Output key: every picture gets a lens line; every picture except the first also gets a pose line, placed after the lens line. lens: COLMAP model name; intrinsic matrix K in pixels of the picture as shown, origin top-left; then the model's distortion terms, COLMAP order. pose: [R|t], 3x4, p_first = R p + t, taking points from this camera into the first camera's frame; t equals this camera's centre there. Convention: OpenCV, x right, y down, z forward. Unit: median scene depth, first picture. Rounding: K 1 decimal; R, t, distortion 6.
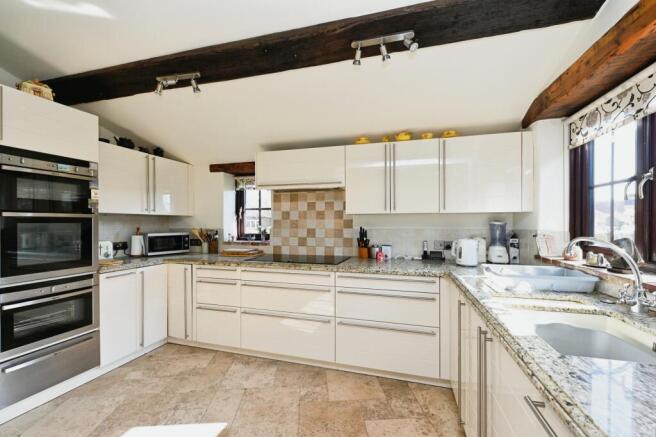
lens RADIAL K [[264.8, 0, 328.5], [0, 264.8, 221.9], [0, 0, 1]] dist [0.000239, 0.000093]
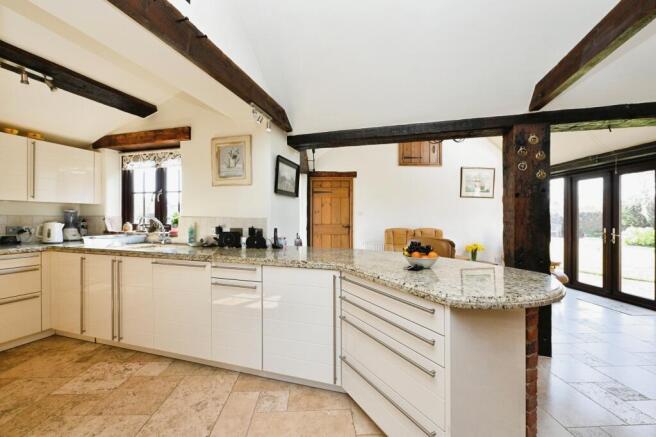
lens RADIAL K [[264.8, 0, 326.8], [0, 264.8, 218.2], [0, 0, 1]] dist [0.000239, 0.000093]
pose [[0.008731, -0.001131, 0.999961, -0.838527], [-0.006148, 0.999980, 0.001185, 0.036295], [-0.999943, -0.006158, 0.008724, -0.384453]]
